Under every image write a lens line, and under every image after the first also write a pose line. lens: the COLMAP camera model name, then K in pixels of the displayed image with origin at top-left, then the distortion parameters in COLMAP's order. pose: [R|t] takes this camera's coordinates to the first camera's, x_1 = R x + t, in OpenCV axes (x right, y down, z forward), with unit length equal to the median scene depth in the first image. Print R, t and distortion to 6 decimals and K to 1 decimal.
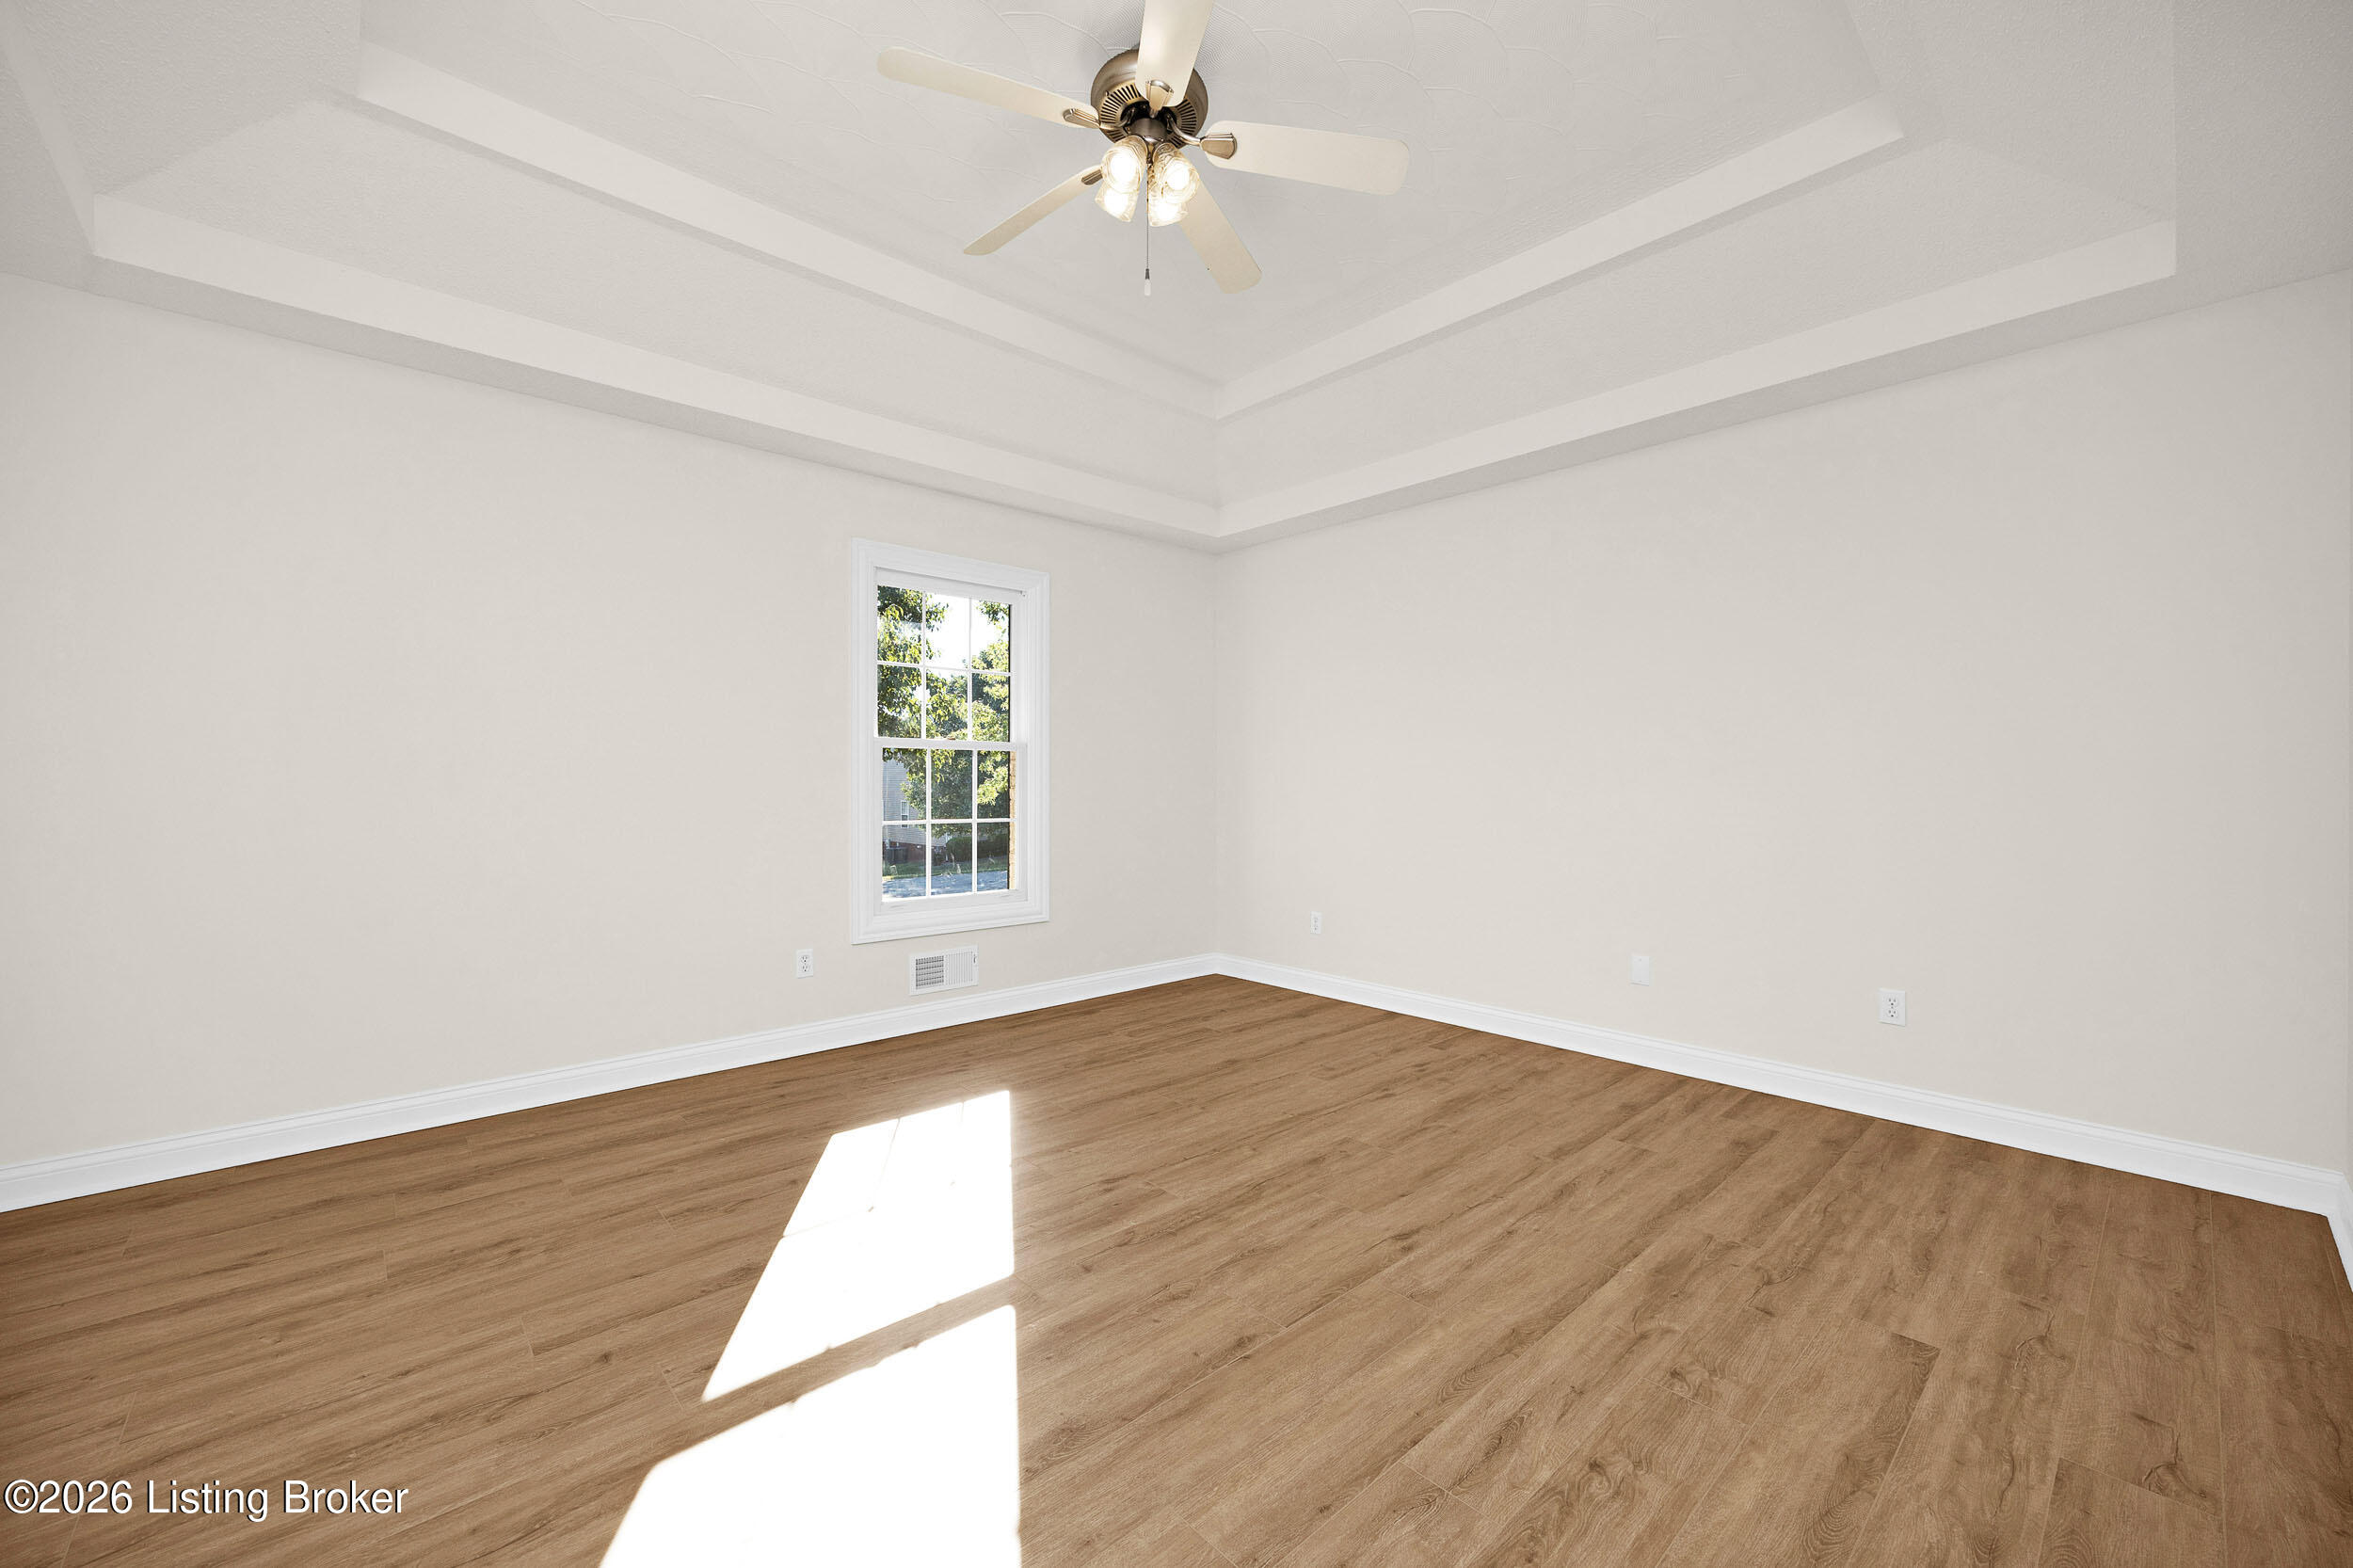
lens RADIAL K [[911.6, 0, 1163.4], [0, 911.6, 779.3], [0, 0, 1]] dist [-0.002941, -0.000209]
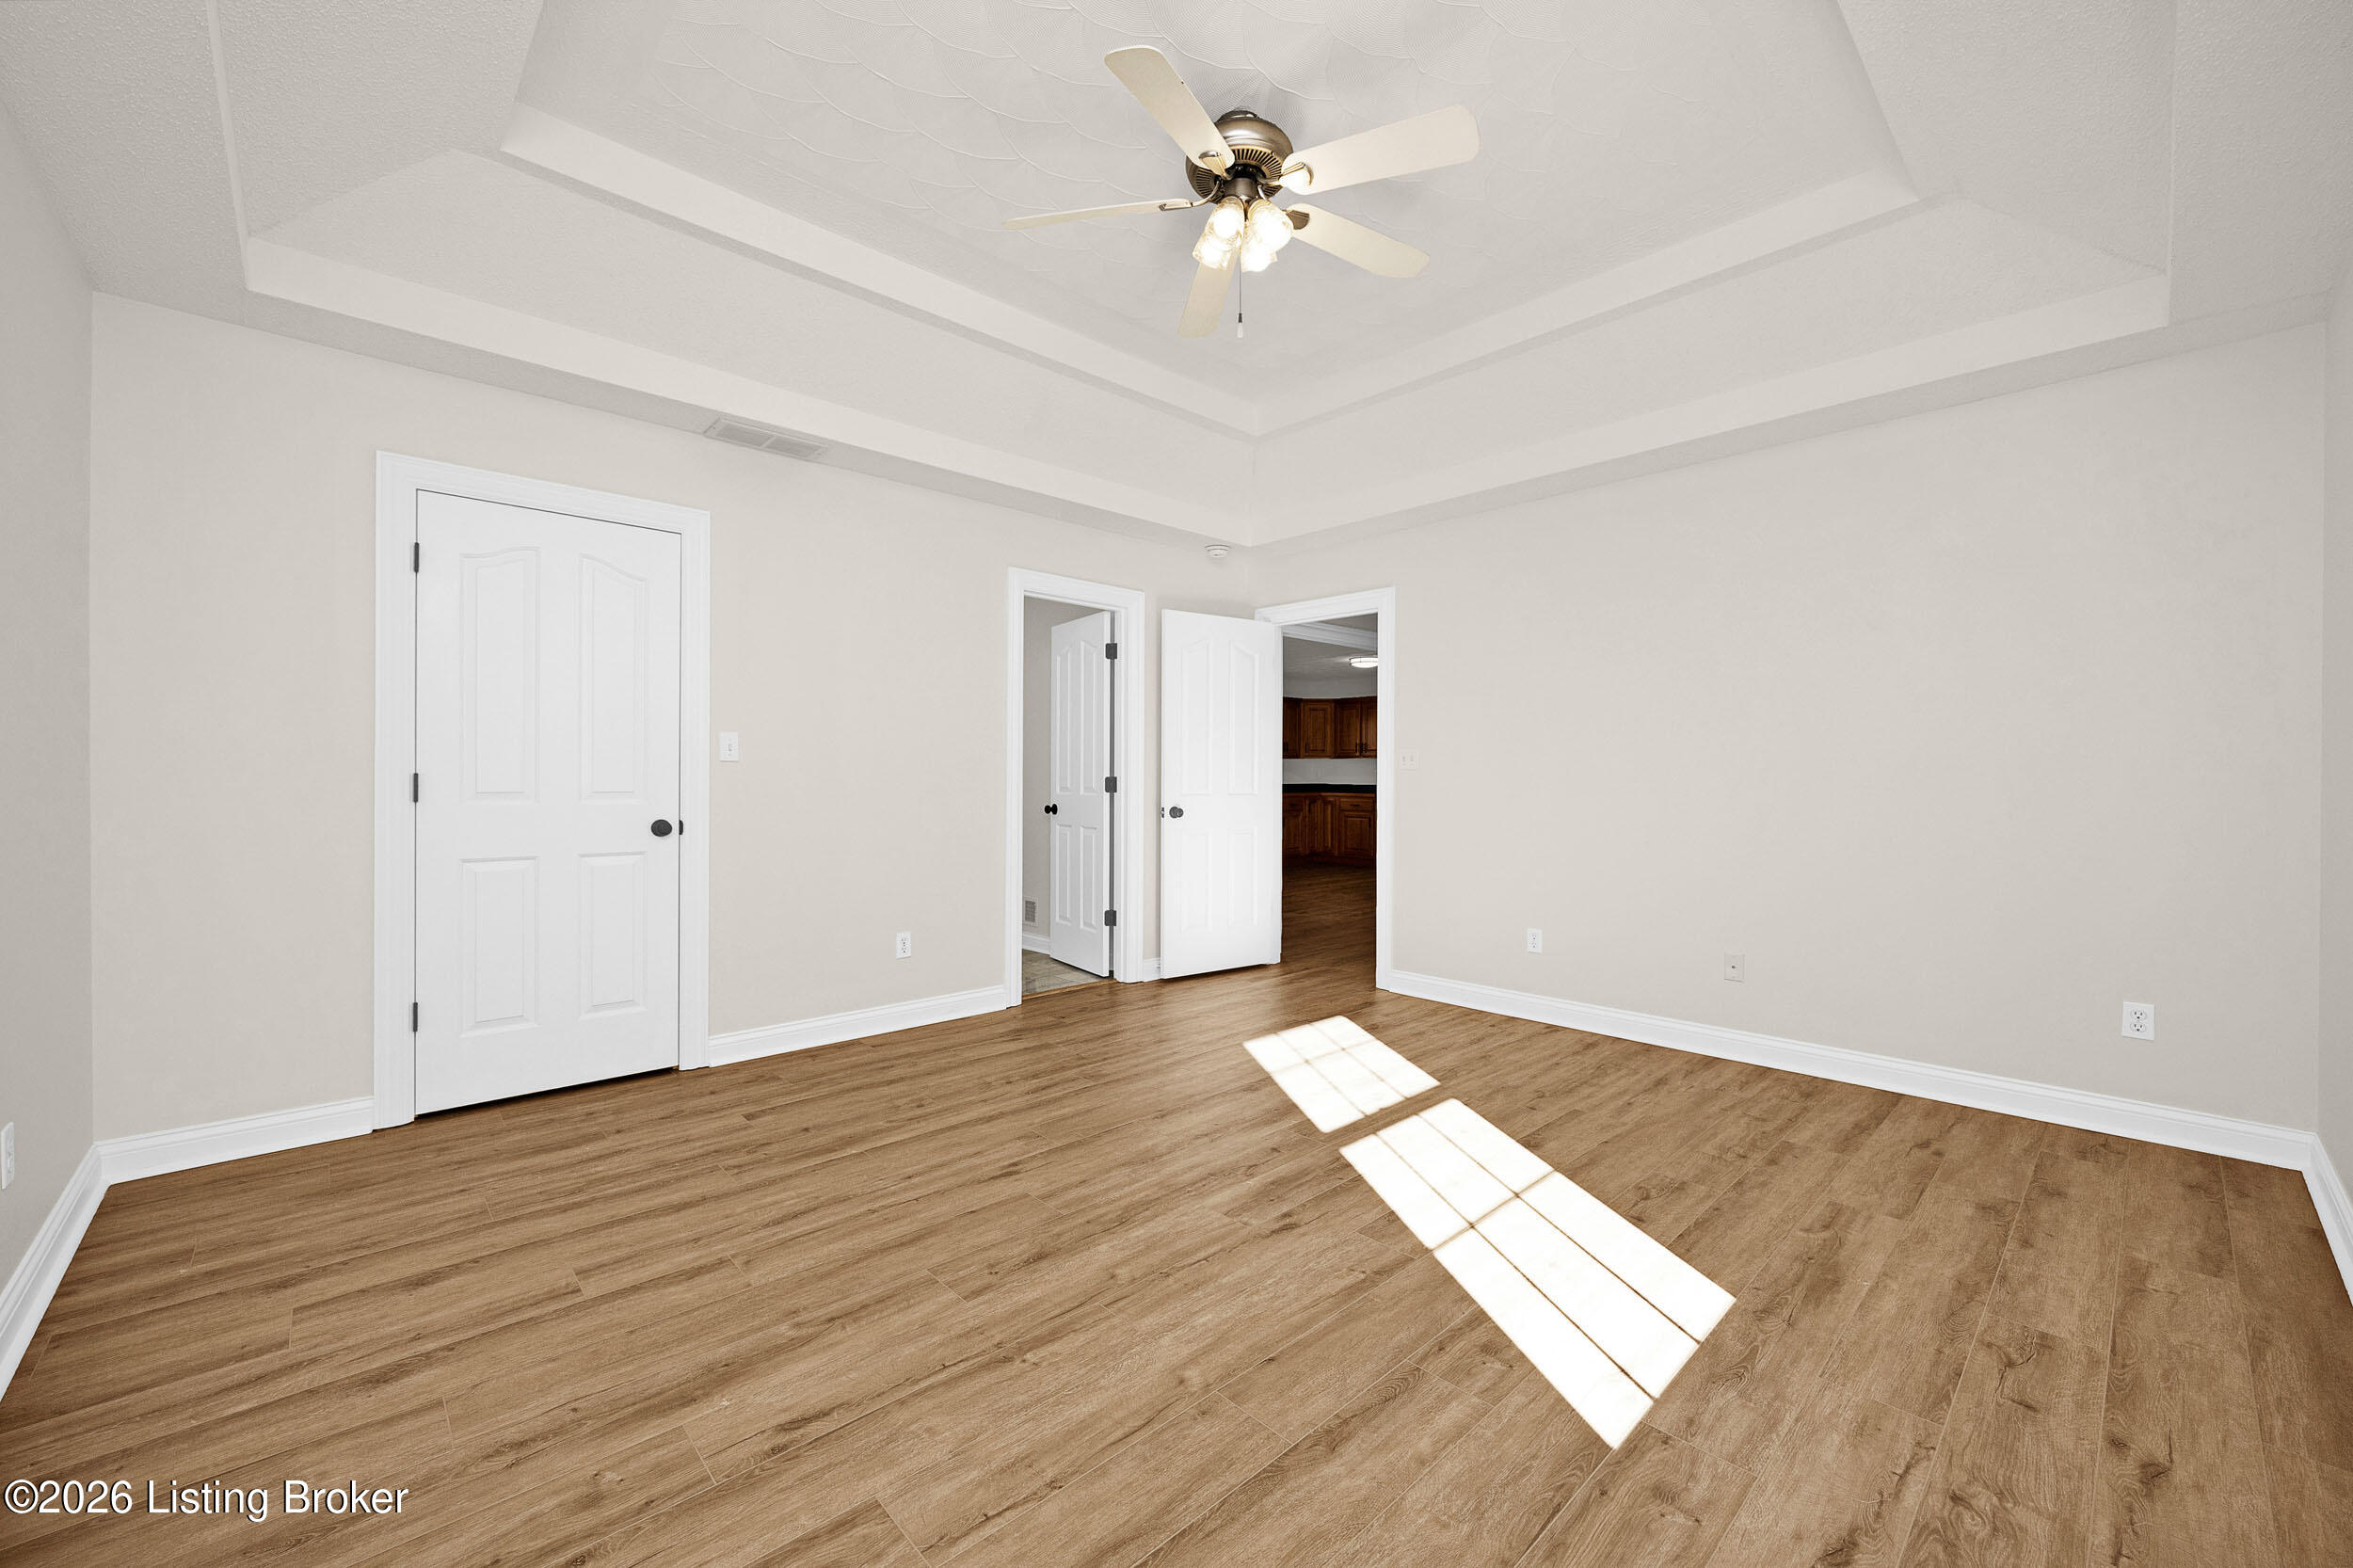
lens RADIAL K [[911.6, 0, 1174.9], [0, 911.6, 781.8], [0, 0, 1]] dist [-0.002941, -0.000209]
pose [[-0.999695, -0.003632, -0.024414, 0.083579], [-0.003723, 0.999986, 0.003652, 0.009684], [0.024400, 0.003742, -0.999695, 2.079380]]
